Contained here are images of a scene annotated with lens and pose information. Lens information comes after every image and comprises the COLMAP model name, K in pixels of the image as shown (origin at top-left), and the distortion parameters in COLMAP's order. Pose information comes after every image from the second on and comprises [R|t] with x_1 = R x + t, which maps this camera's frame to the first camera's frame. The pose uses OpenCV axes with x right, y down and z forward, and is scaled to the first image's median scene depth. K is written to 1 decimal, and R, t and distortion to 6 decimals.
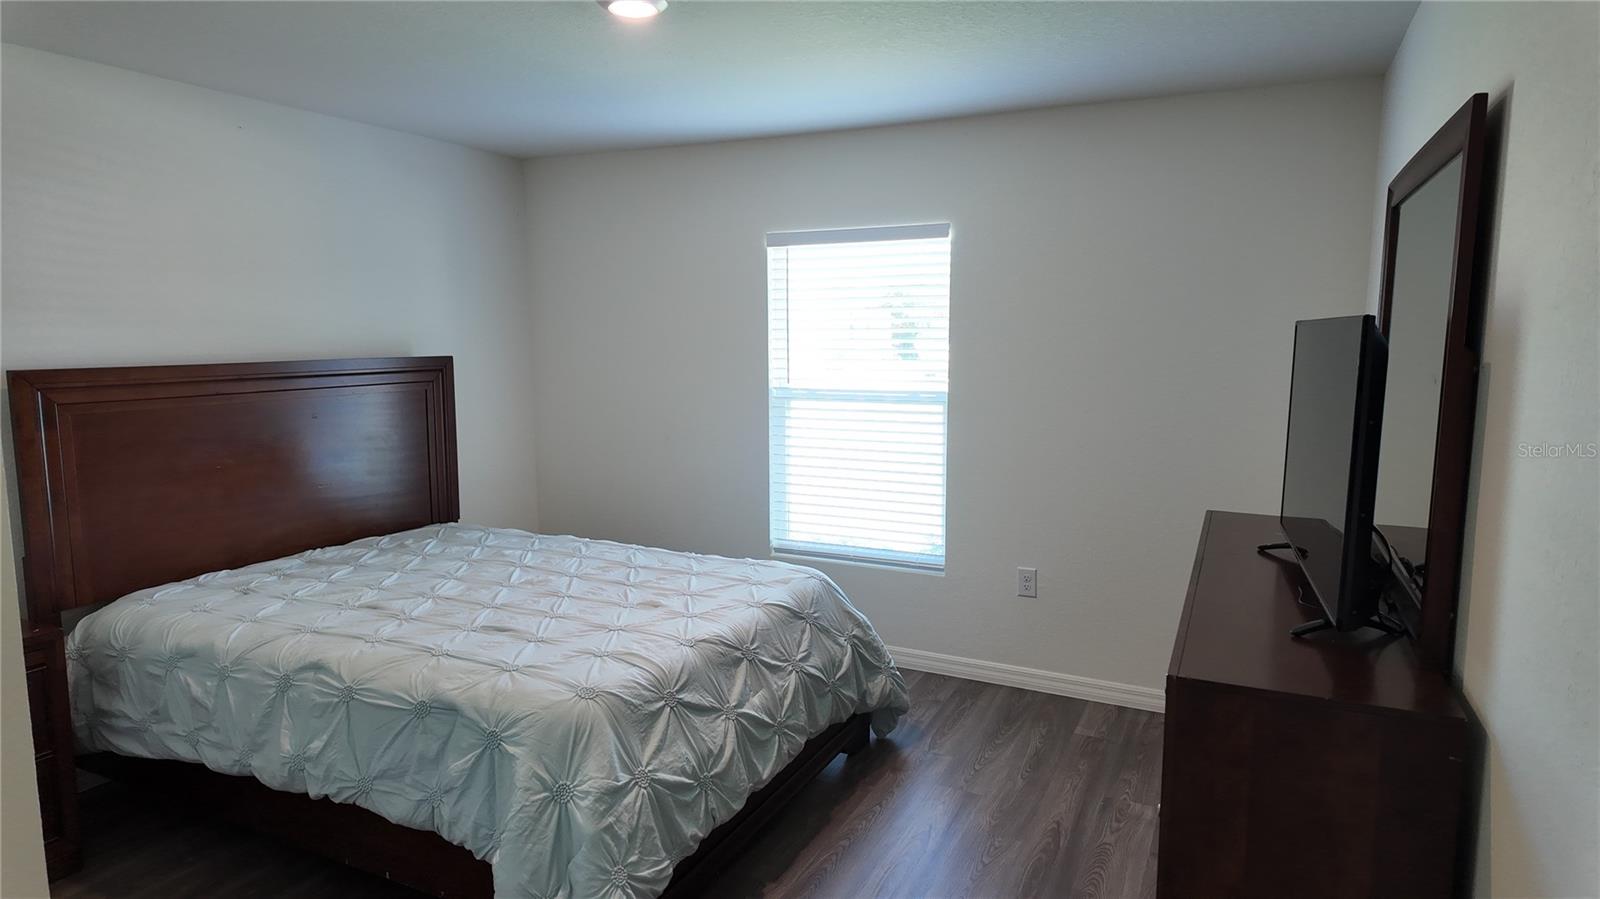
lens RADIAL K [[929.1, 0, 803.8], [0, 929.1, 444.6], [0, 0, 1]] dist [0.084328, -0.082630]
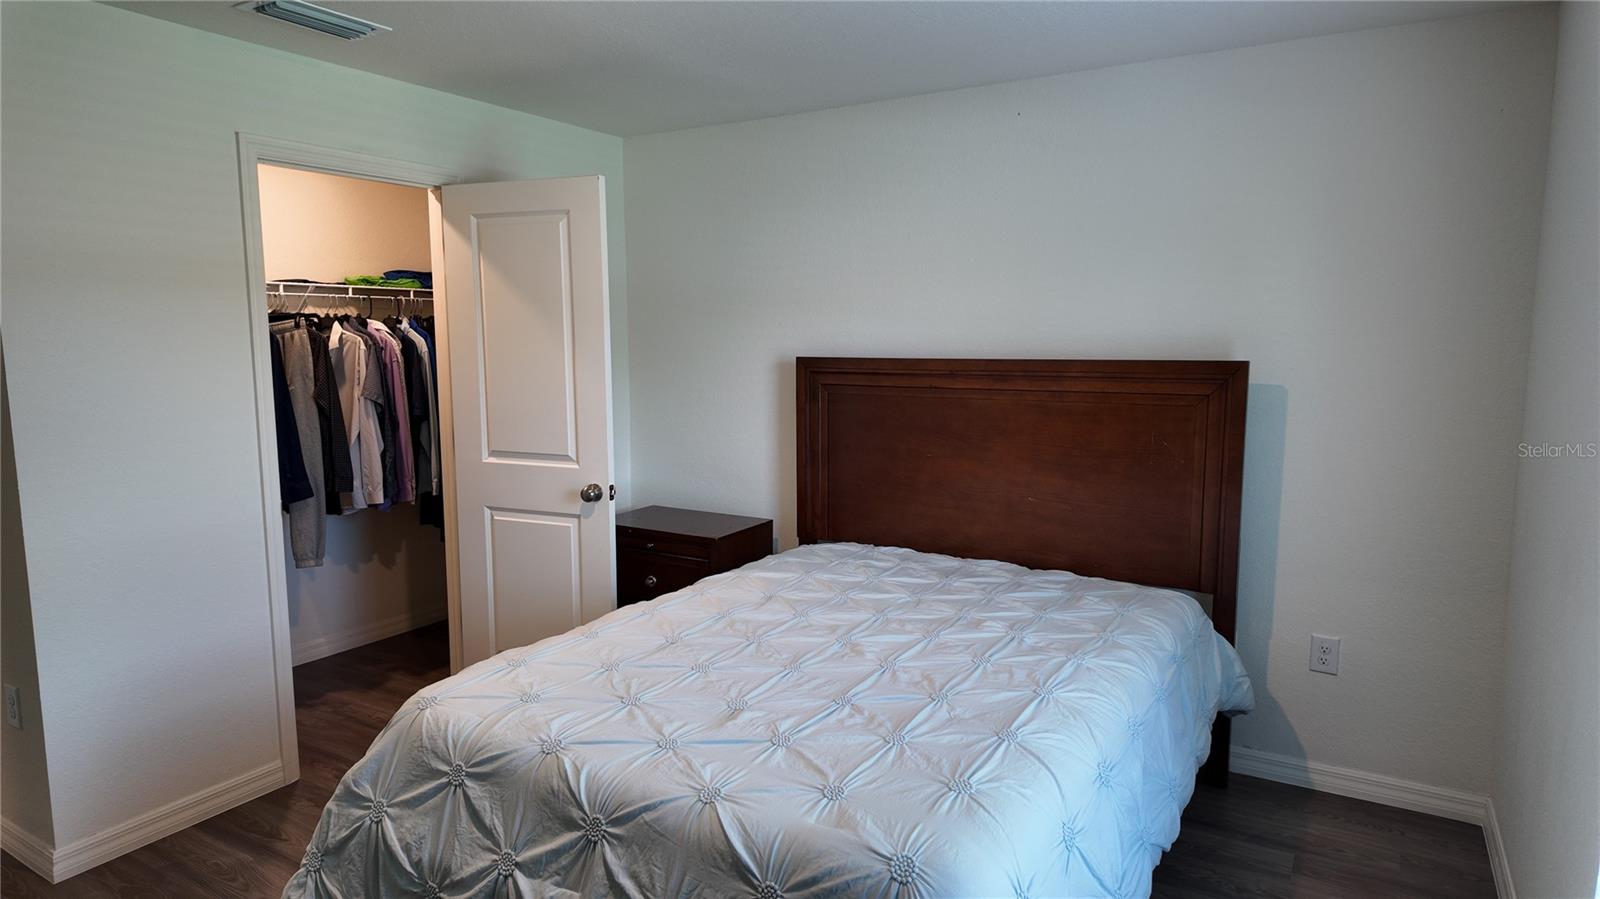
lens RADIAL K [[929.1, 0, 803.8], [0, 929.1, 444.6], [0, 0, 1]] dist [0.084328, -0.082630]
pose [[-0.098207, 0.126225, -0.987128, 0.532966], [-0.118331, 0.983405, 0.137522, -0.142600], [0.988106, 0.130314, -0.081641, 1.160605]]
